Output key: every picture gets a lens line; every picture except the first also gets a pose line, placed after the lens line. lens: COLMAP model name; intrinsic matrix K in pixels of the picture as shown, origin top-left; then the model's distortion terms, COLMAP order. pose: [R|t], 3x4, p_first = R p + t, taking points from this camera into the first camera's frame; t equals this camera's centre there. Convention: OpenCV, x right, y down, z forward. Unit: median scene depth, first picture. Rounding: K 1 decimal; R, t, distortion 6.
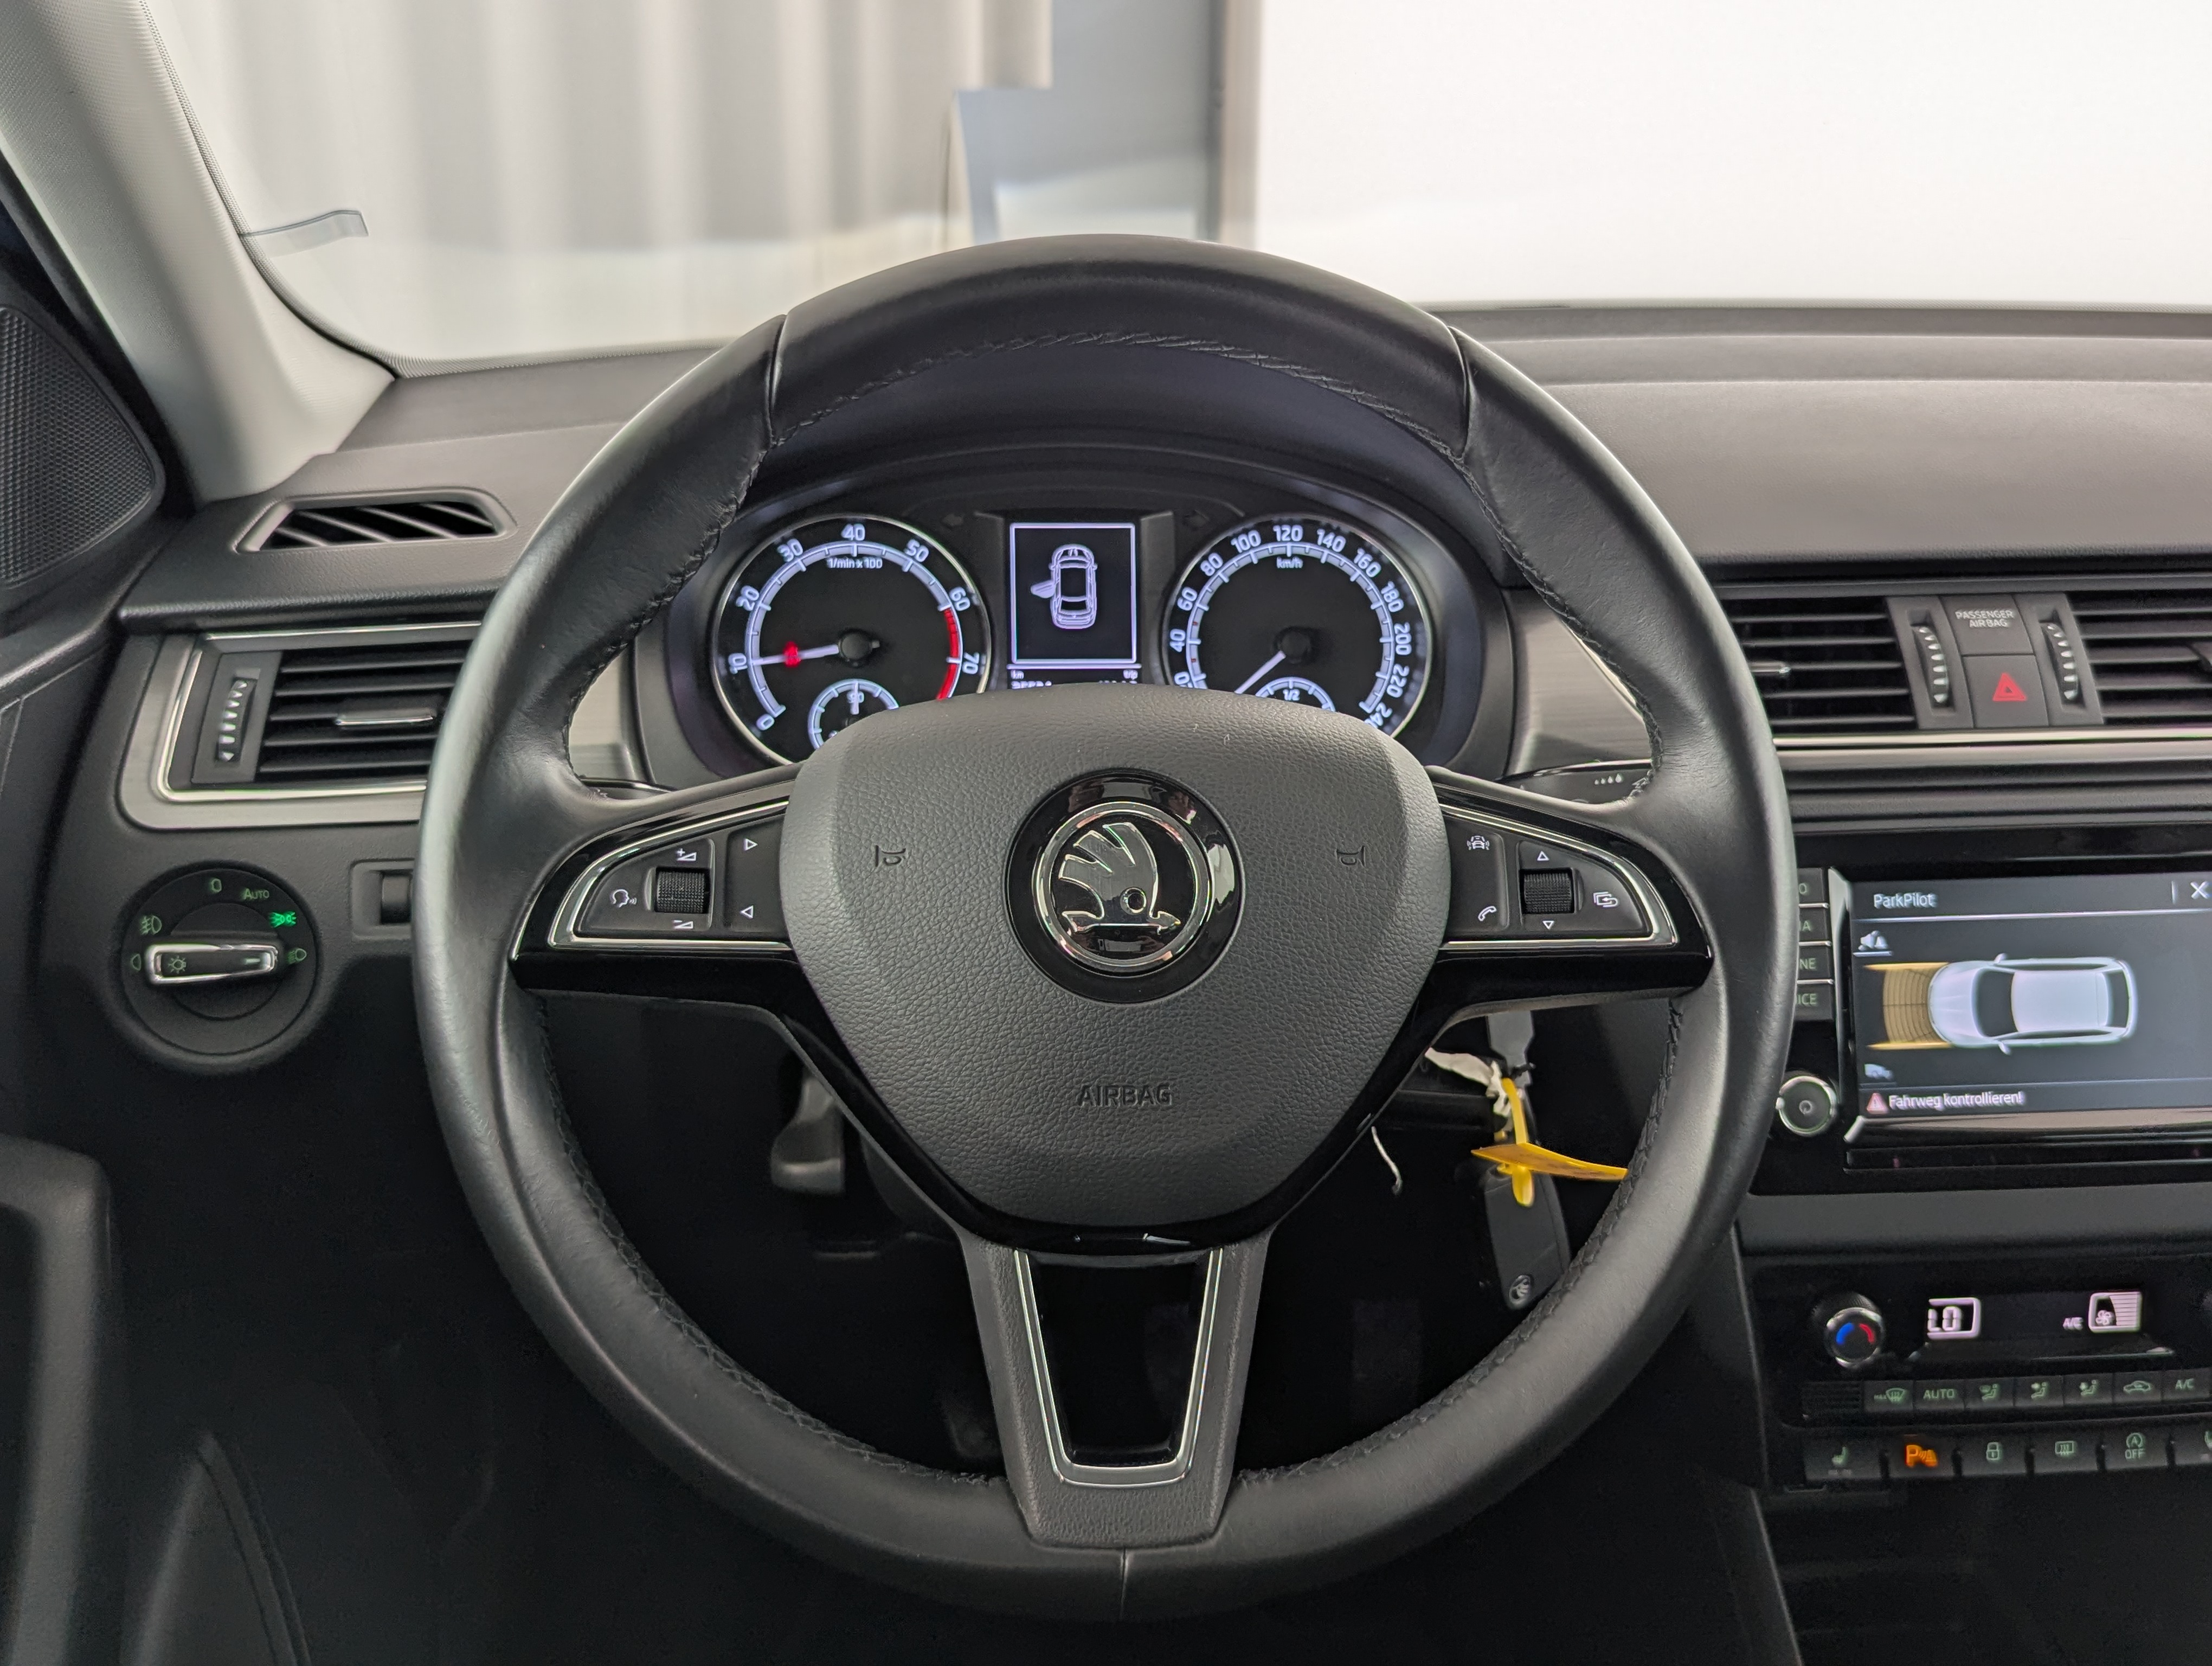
lens RADIAL K [[2042.4, 0, 1138.4], [0, 2042.4, 823.5], [0, 0, 1]] dist [0.040164, -0.003682]
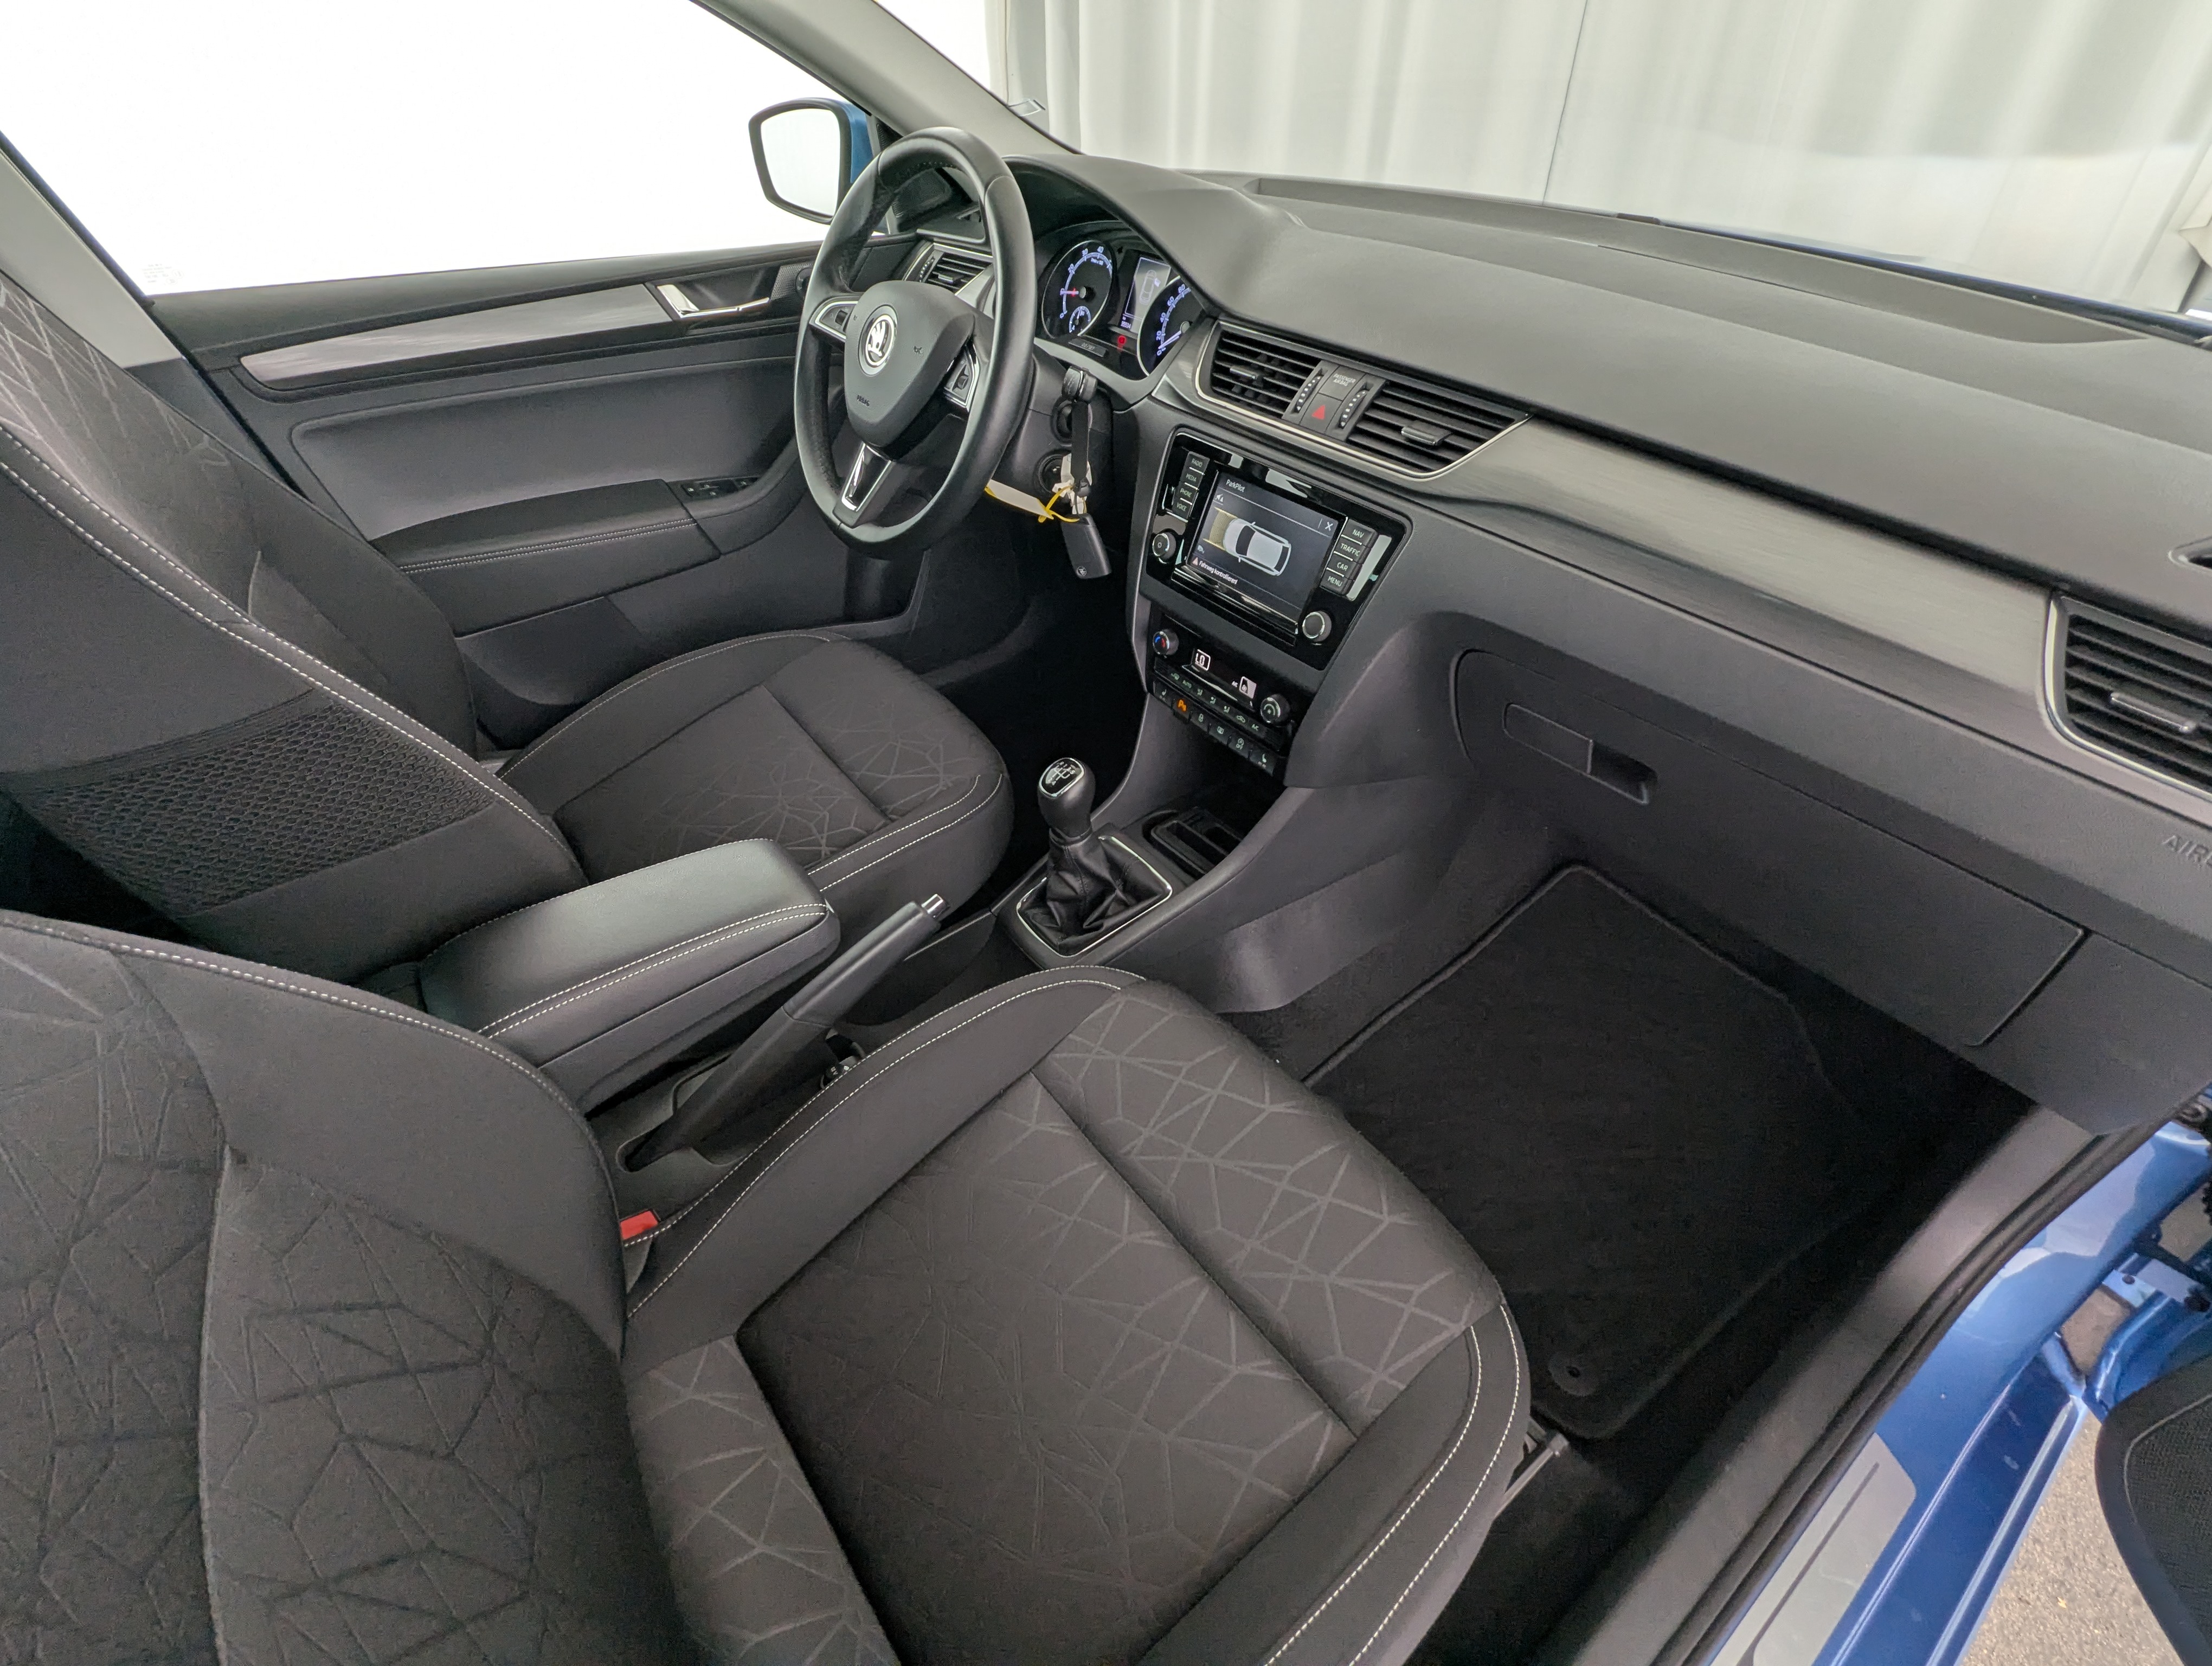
lens RADIAL K [[1038.1, 0, 1094.8], [0, 1038.1, 825.7], [0, 0, 1]] dist [0.001139, -0.000576]
pose [[0.534920, 0.533760, -0.654951, 1.265338], [-0.286584, 0.843848, 0.453641, -0.127843], [0.794815, -0.054963, 0.604358, 0.115000]]
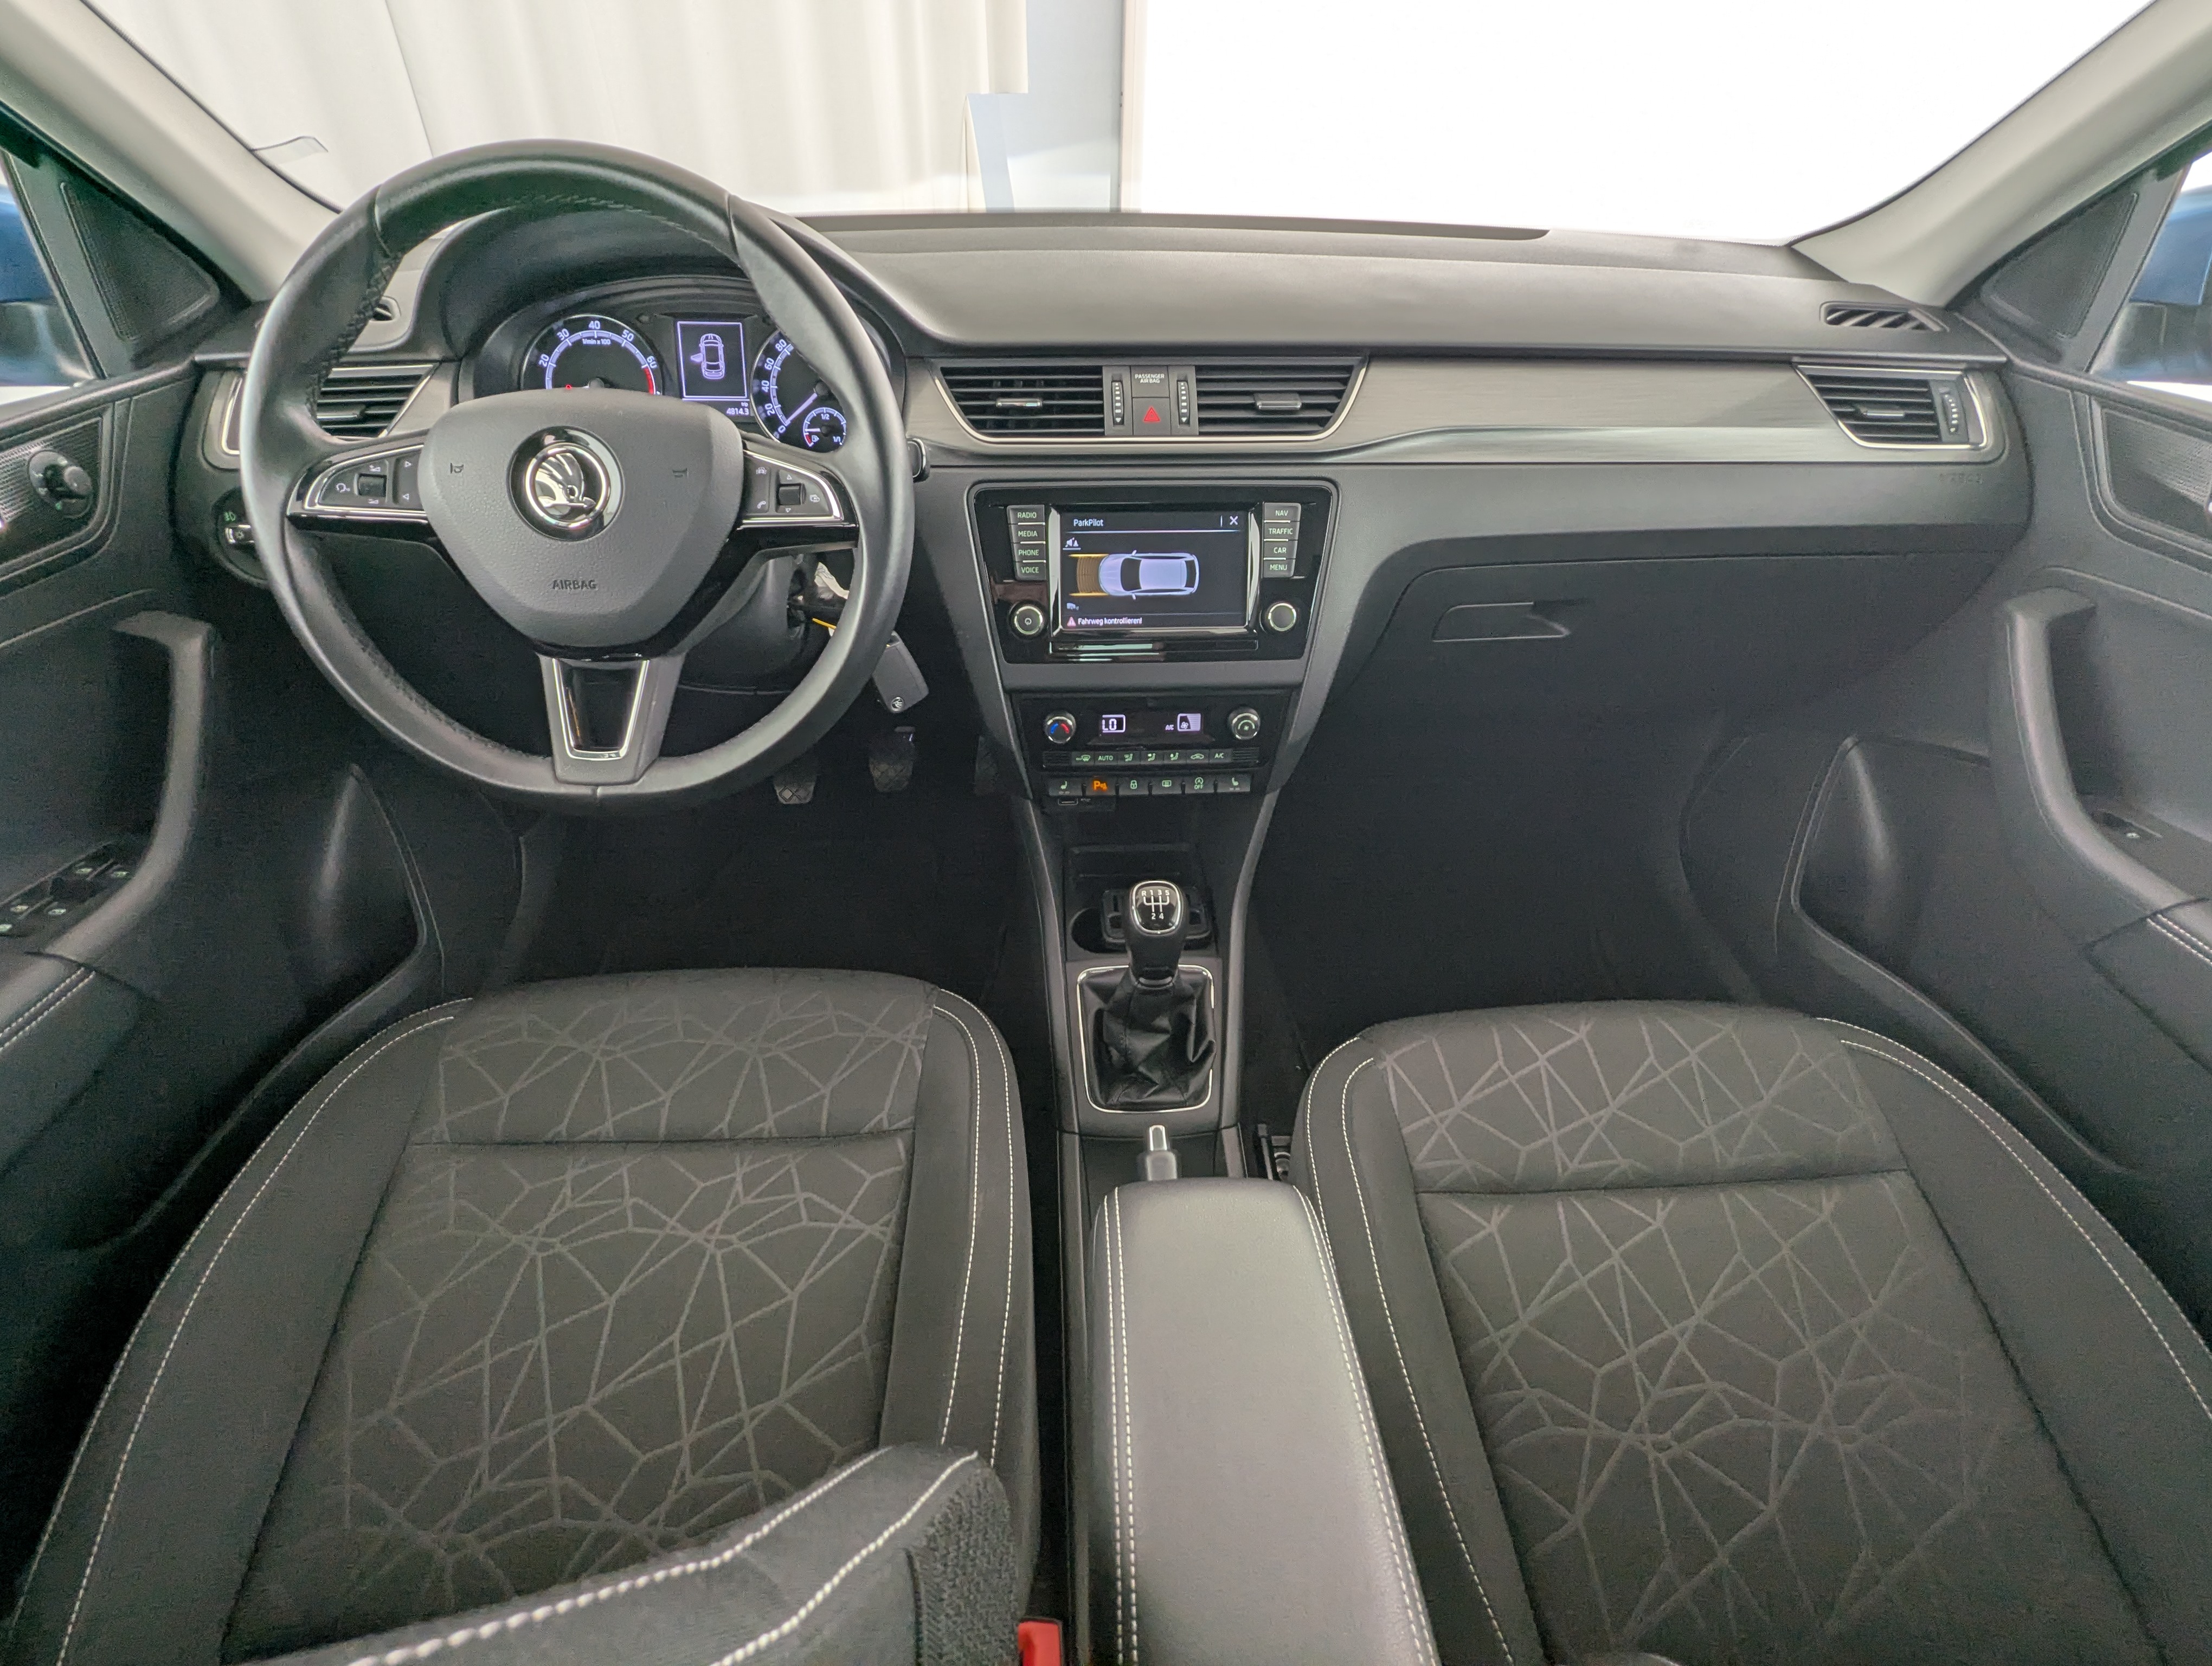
lens RADIAL K [[1038.1, 0, 1094.8], [0, 1038.1, 825.7], [0, 0, 1]] dist [0.001139, -0.000576]
pose [[0.999503, 0.023229, -0.021312, 0.401308], [-0.016785, 0.964388, 0.263958, 0.054547], [0.026684, -0.263469, 0.964299, -0.086314]]
